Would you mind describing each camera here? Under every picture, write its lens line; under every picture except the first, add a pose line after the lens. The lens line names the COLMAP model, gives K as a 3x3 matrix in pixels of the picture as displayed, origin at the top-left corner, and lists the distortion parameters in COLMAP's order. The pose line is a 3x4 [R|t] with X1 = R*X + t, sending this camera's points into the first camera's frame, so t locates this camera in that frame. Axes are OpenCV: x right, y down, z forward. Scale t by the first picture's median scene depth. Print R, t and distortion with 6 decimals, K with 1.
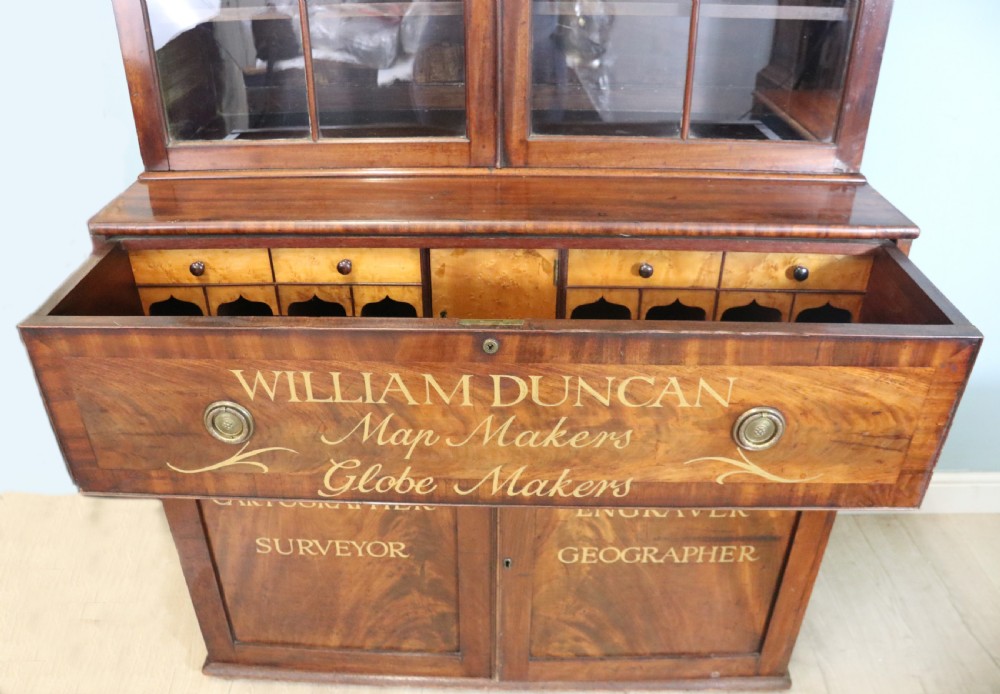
lens RADIAL K [[818.7, 0, 470.7], [0, 818.7, 353.8], [0, 0, 1]] dist [-0.180850, 0.108370]
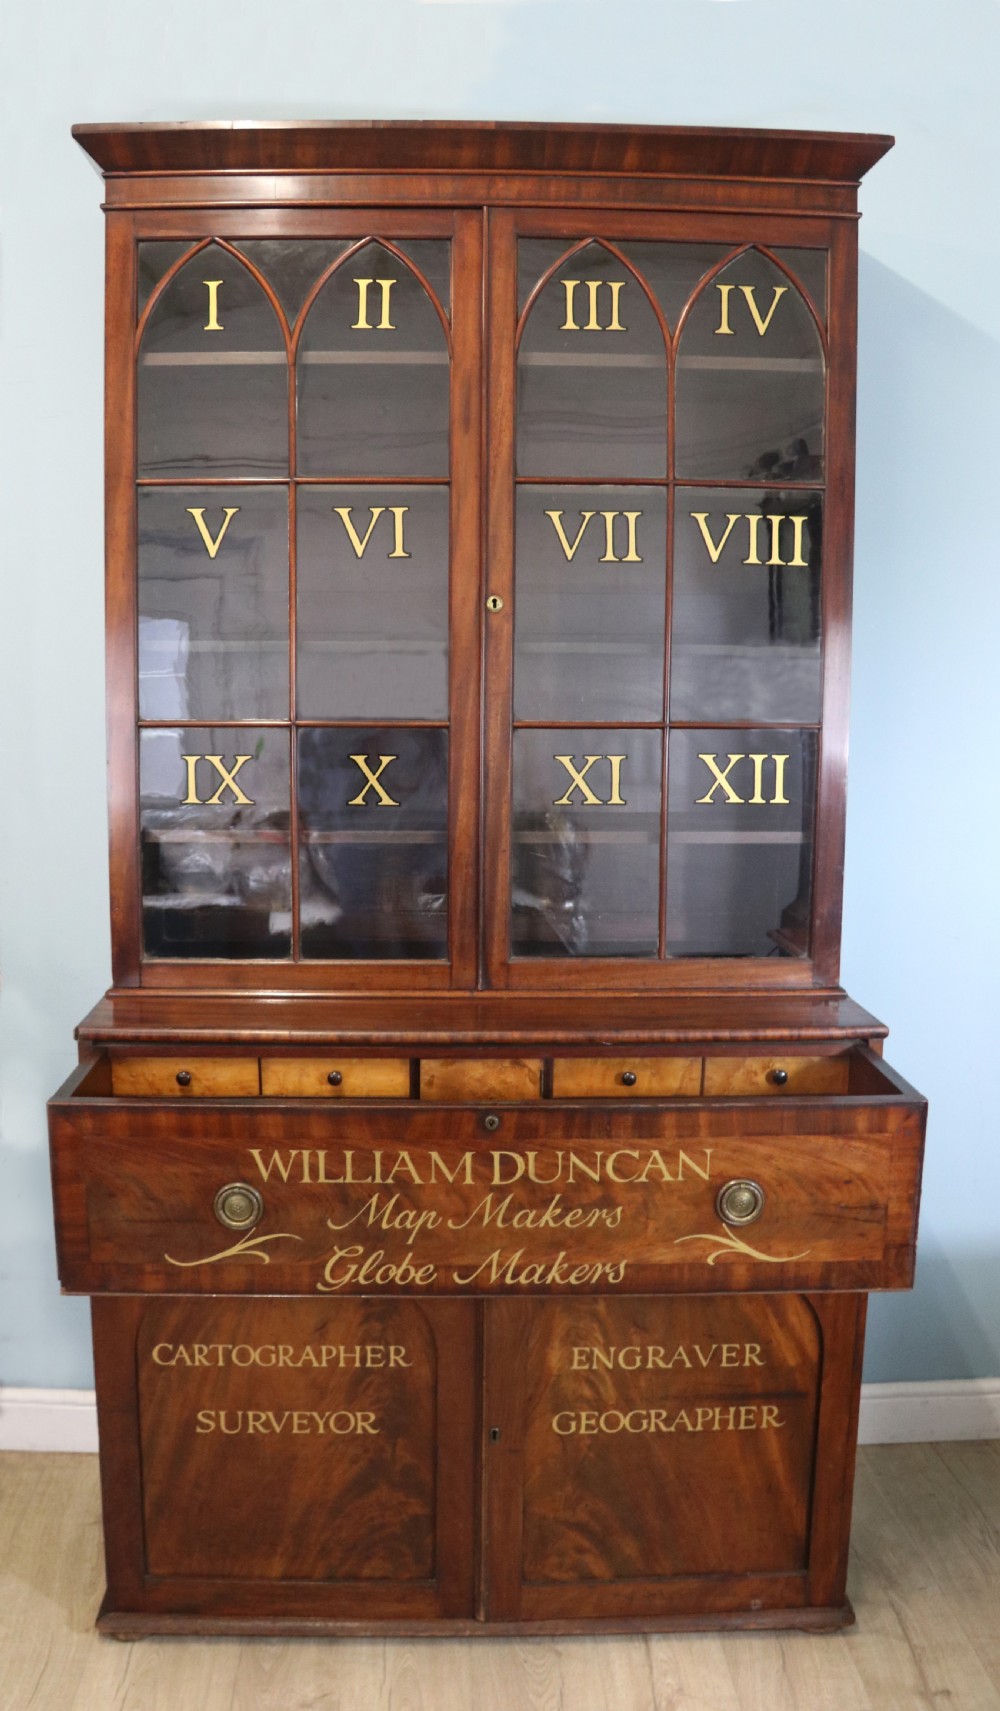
lens RADIAL K [[1402.8, 0, 437.0], [0, 1402.8, 819.9], [0, 0, 1]] dist [-0.175656, 0.121182]
pose [[0.998320, 0.010413, 0.057001, -0.120513], [0.013677, 0.913577, -0.406436, 0.284164], [-0.056307, 0.406533, 0.911900, -0.668299]]
